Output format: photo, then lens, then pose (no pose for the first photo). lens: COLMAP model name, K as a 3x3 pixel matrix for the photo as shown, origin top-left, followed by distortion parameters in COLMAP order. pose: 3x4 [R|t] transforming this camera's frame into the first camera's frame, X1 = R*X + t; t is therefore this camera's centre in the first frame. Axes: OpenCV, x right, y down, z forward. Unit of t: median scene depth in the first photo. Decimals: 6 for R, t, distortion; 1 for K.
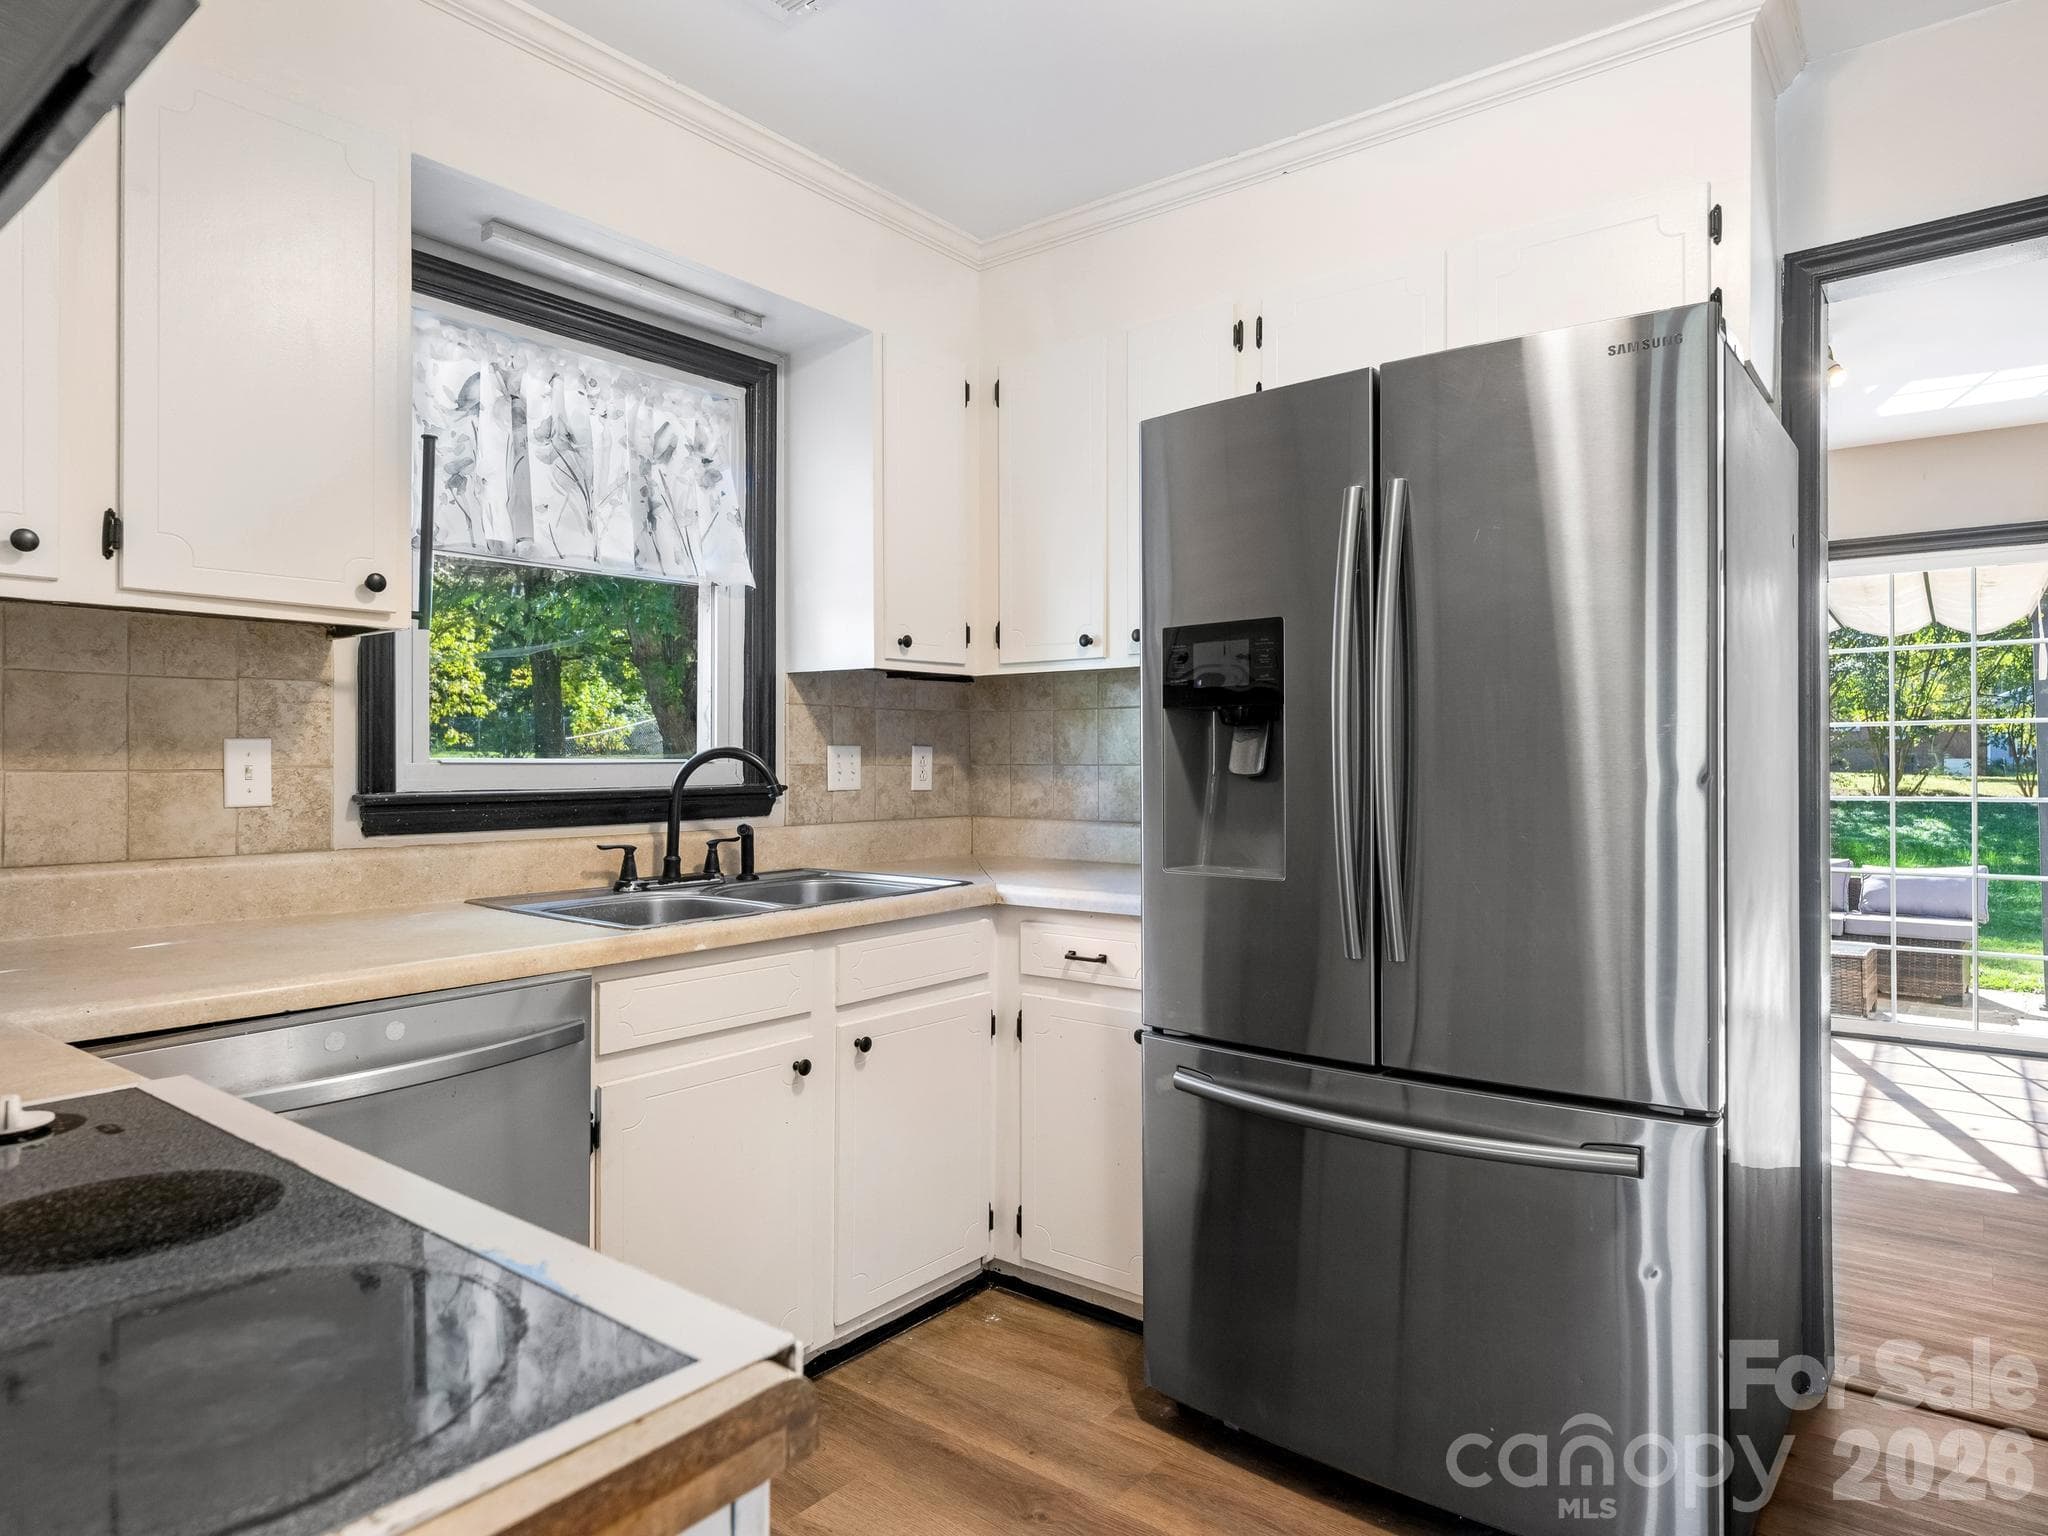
lens RADIAL K [[1238.6, 0, 1032.7], [0, 1238.6, 761.2], [0, 0, 1]] dist [-0.002050, 0.000405]
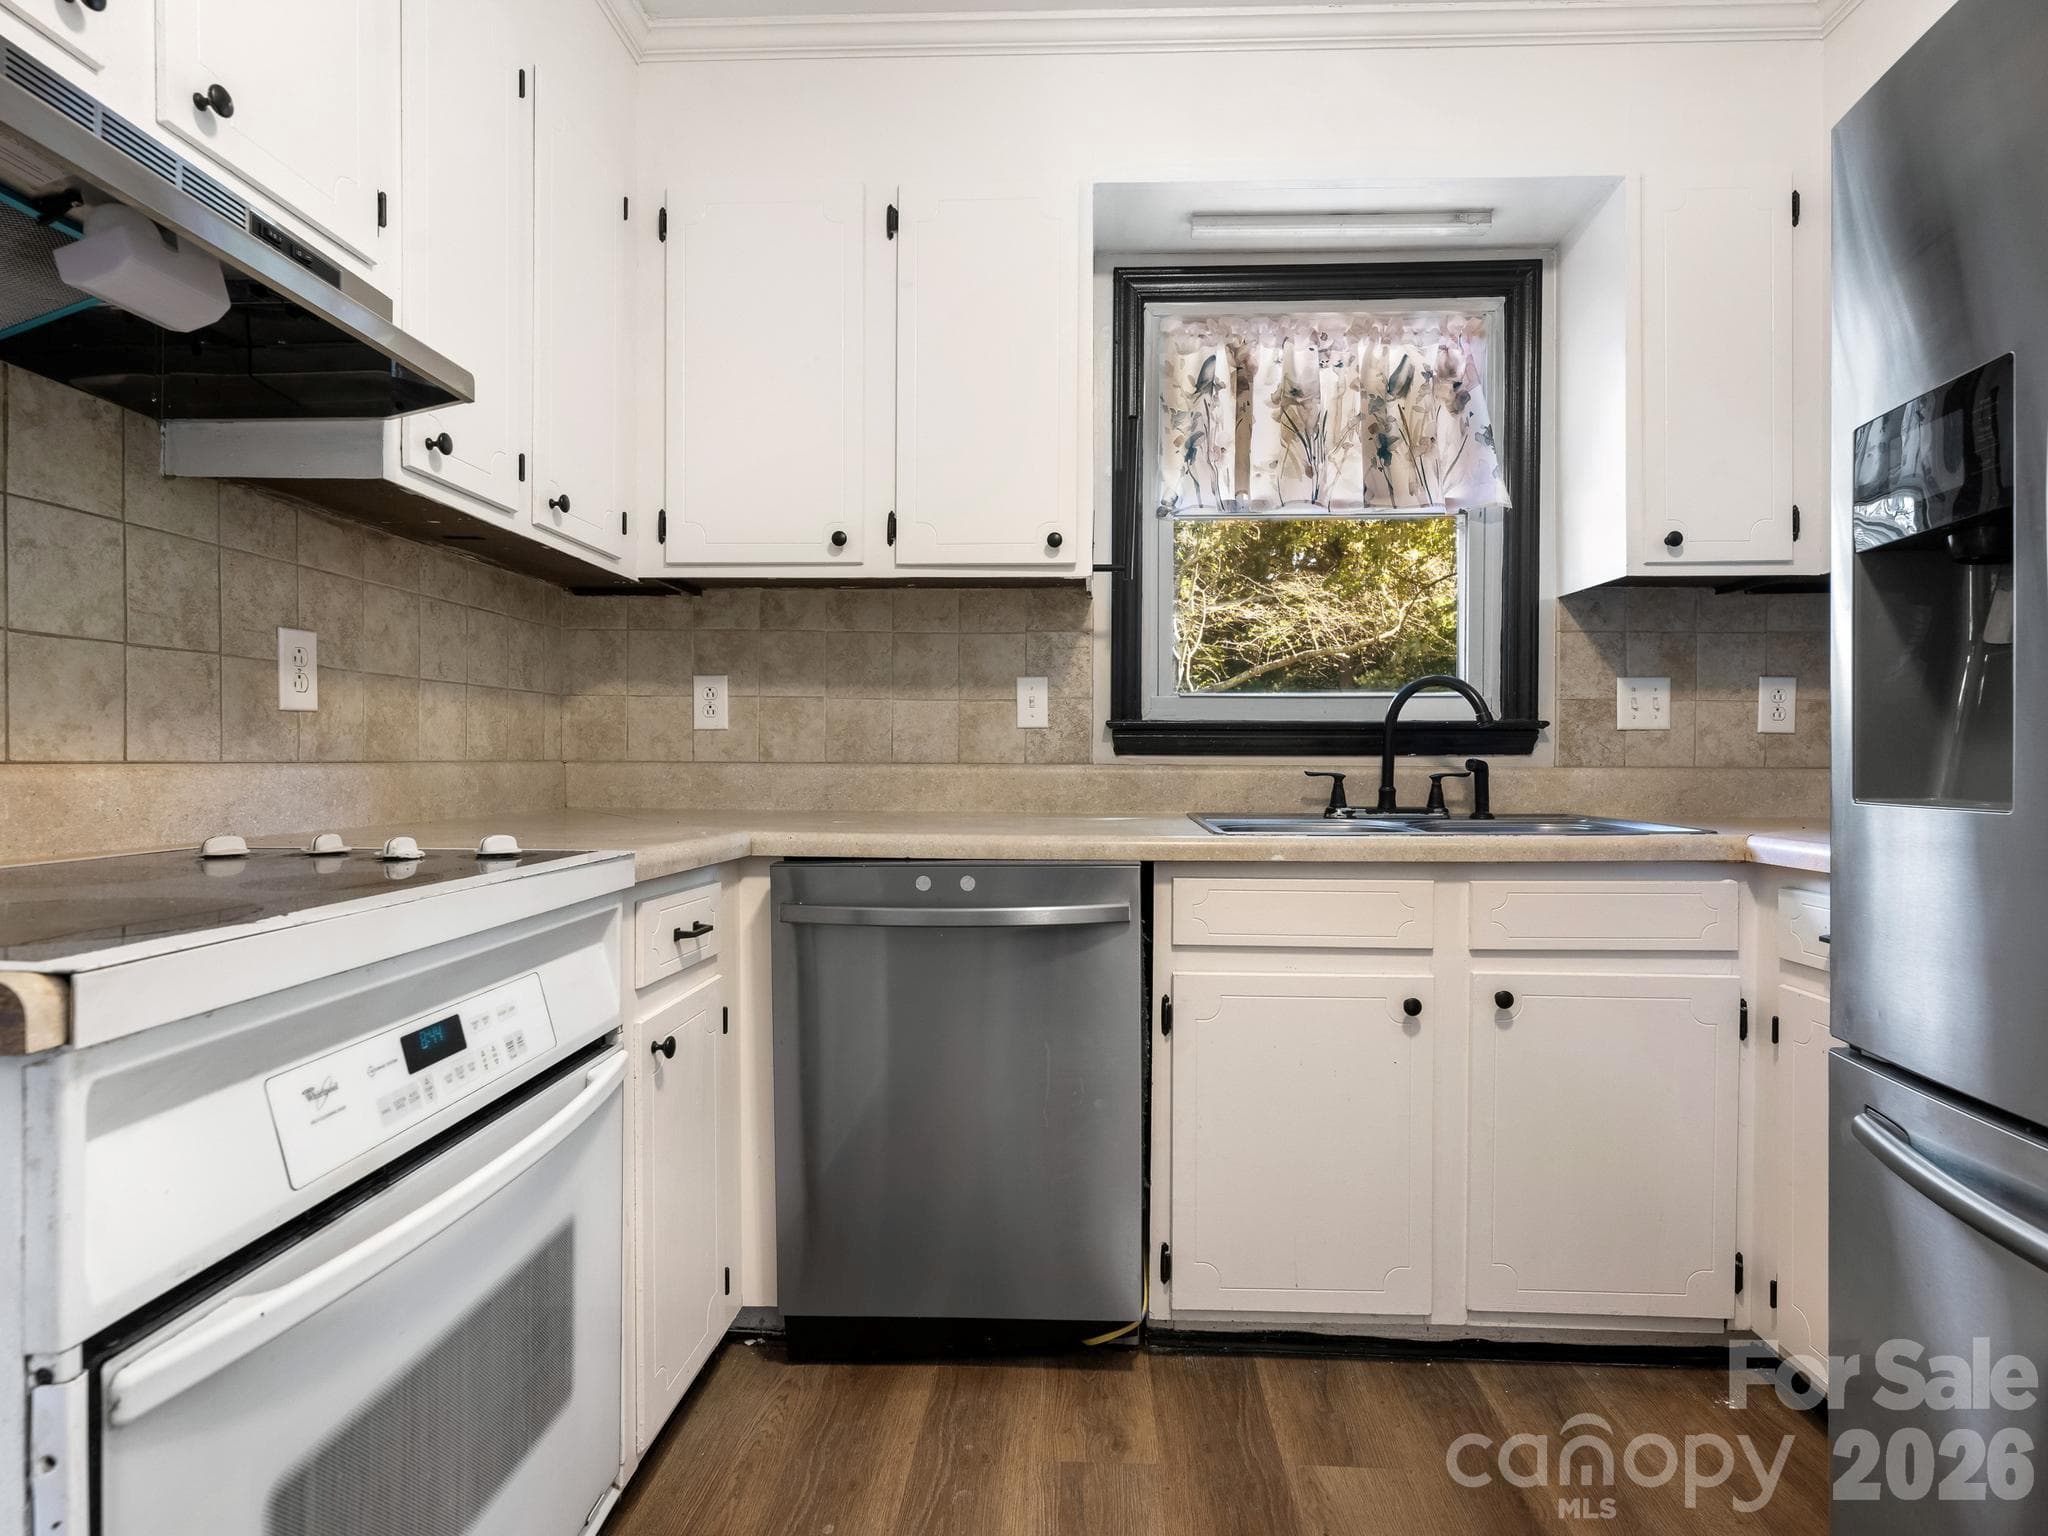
lens RADIAL K [[1098.8, 0, 1026.8], [0, 1098.8, 762.9], [0, 0, 1]] dist [-0.001234, 0.000630]
pose [[0.574981, 0.009007, -0.818117, 0.273721], [-0.008814, 0.999950, 0.004814, 0.056782], [0.818119, 0.004443, 0.575031, 0.259880]]
